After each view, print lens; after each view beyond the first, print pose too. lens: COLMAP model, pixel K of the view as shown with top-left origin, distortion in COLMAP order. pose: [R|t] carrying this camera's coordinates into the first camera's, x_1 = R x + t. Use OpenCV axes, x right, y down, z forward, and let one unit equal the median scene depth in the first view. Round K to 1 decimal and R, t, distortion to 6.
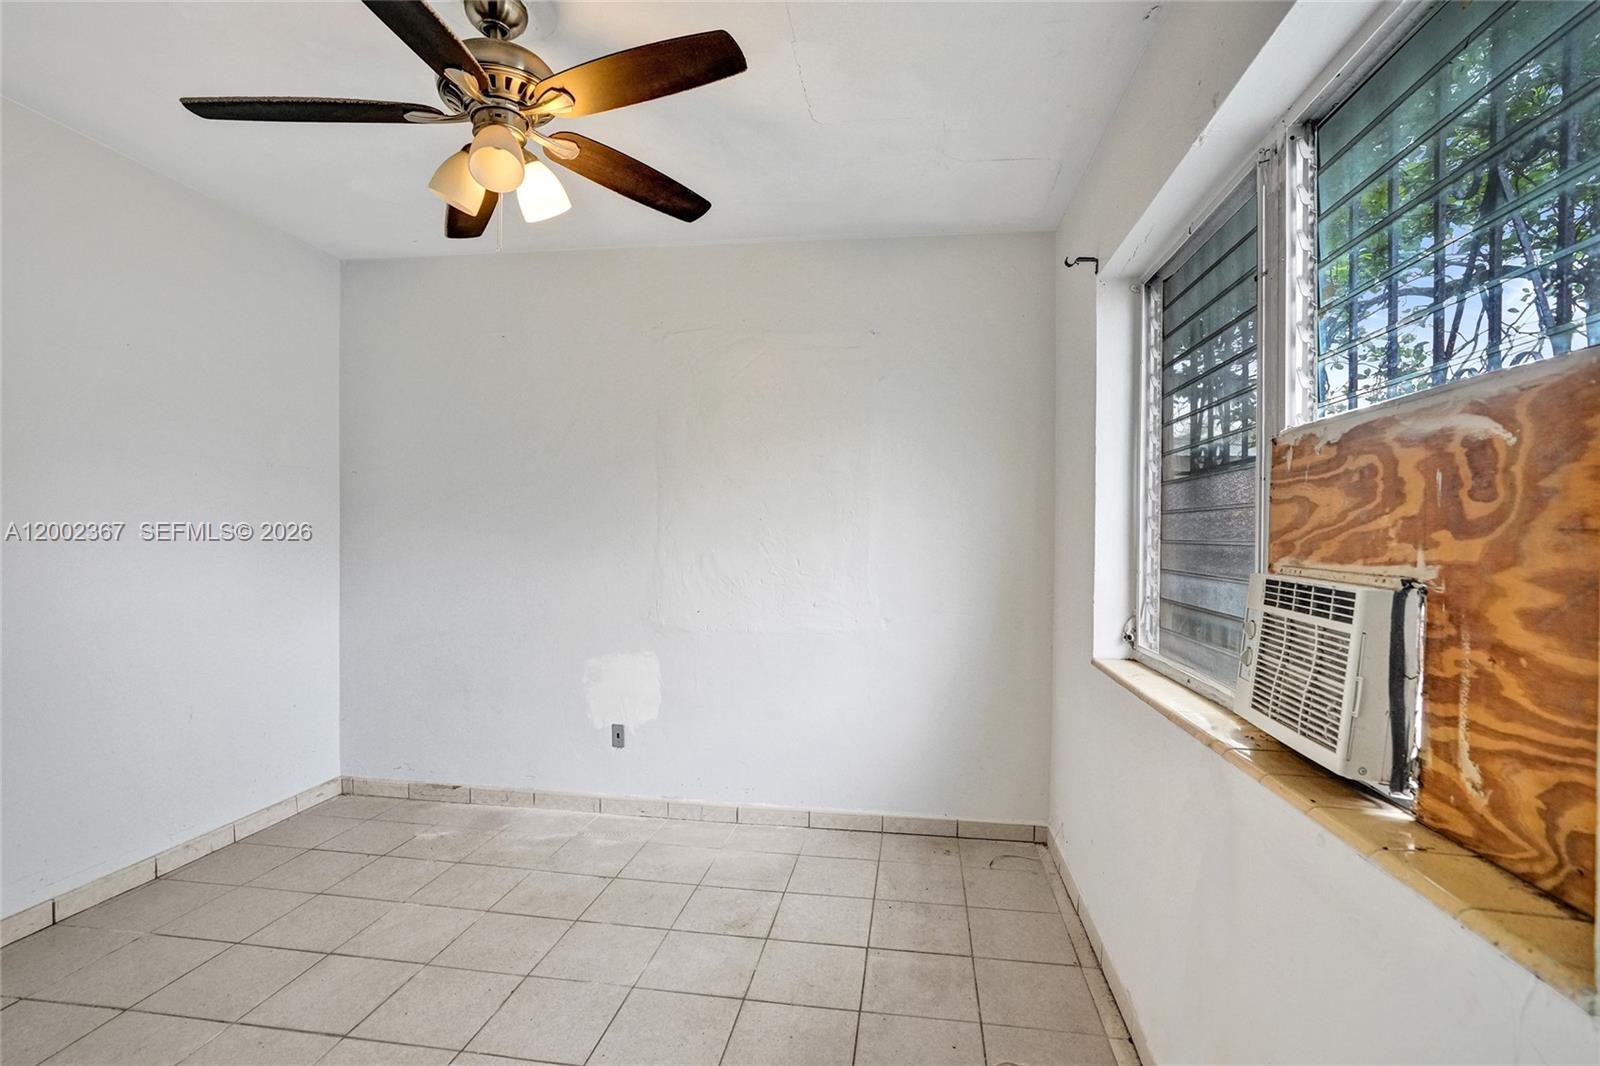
lens RADIAL K [[757.1, 0, 795.6], [0, 757.1, 533.1], [0, 0, 1]] dist [-0.031921, 0.015520]
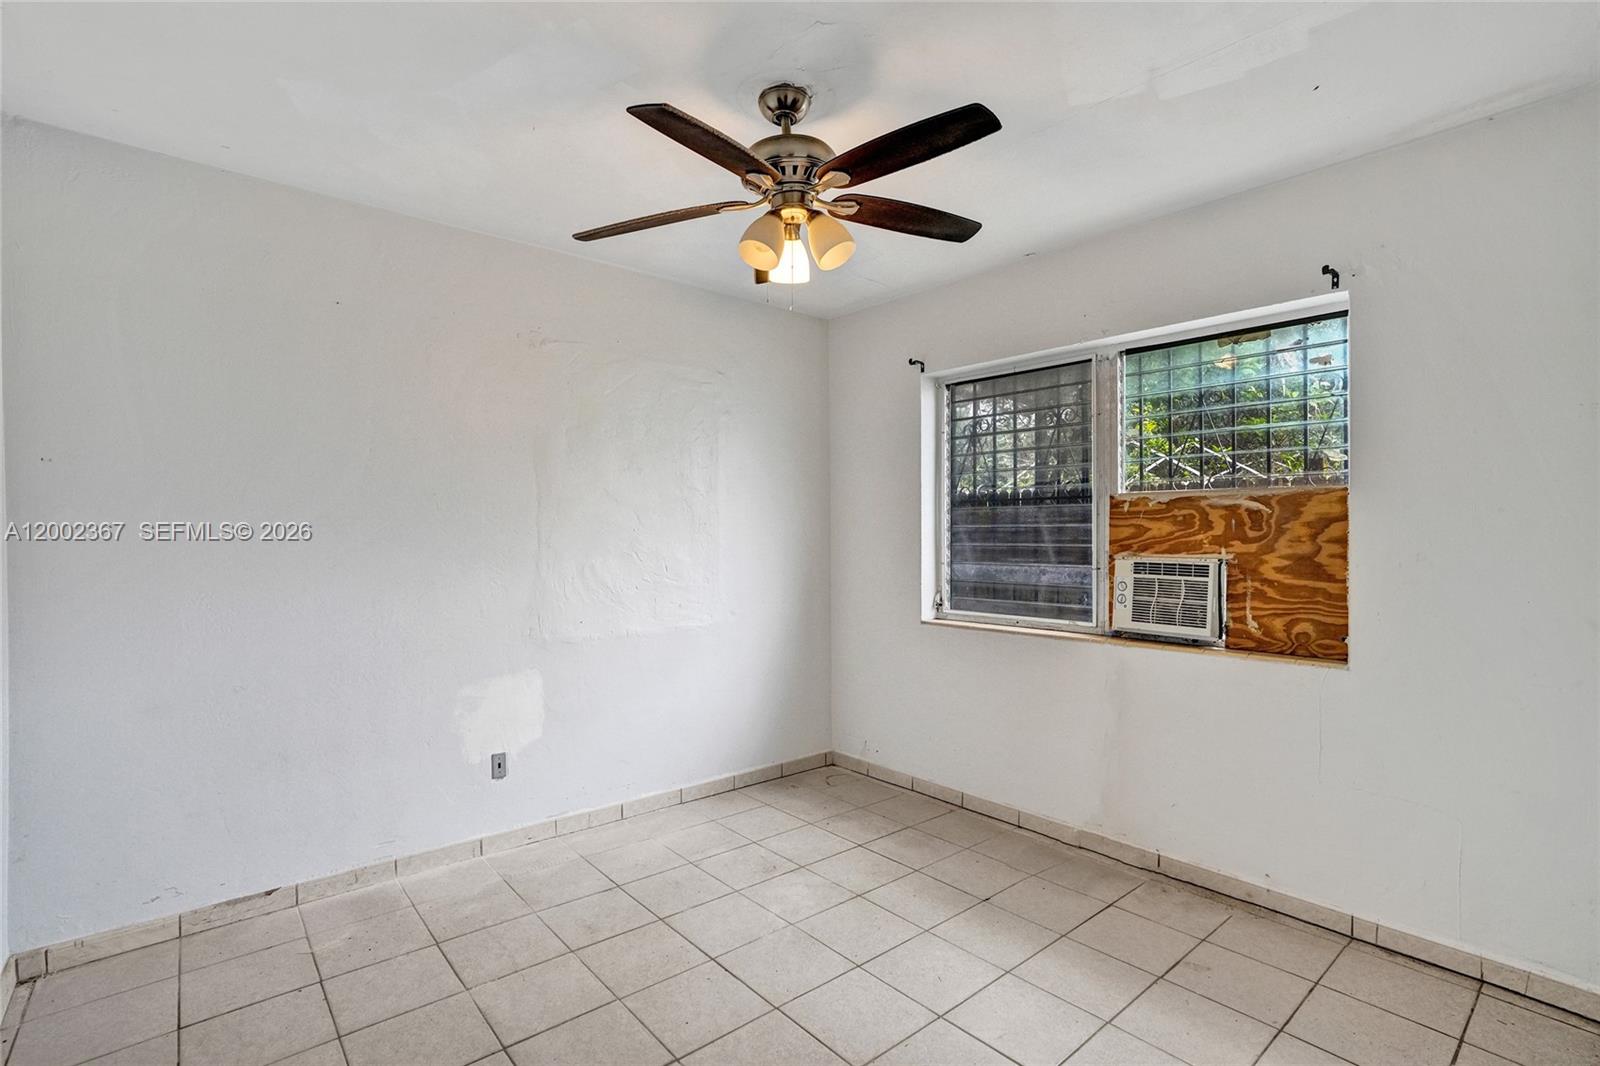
lens RADIAL K [[757.1, 0, 809.7], [0, 757.1, 521.6], [0, 0, 1]] dist [-0.031921, 0.015520]
pose [[0.656482, -0.000416, 0.754342, -2.111483], [0.008597, 0.999939, -0.006929, -0.063724], [-0.754293, 0.011034, 0.656445, 0.334482]]
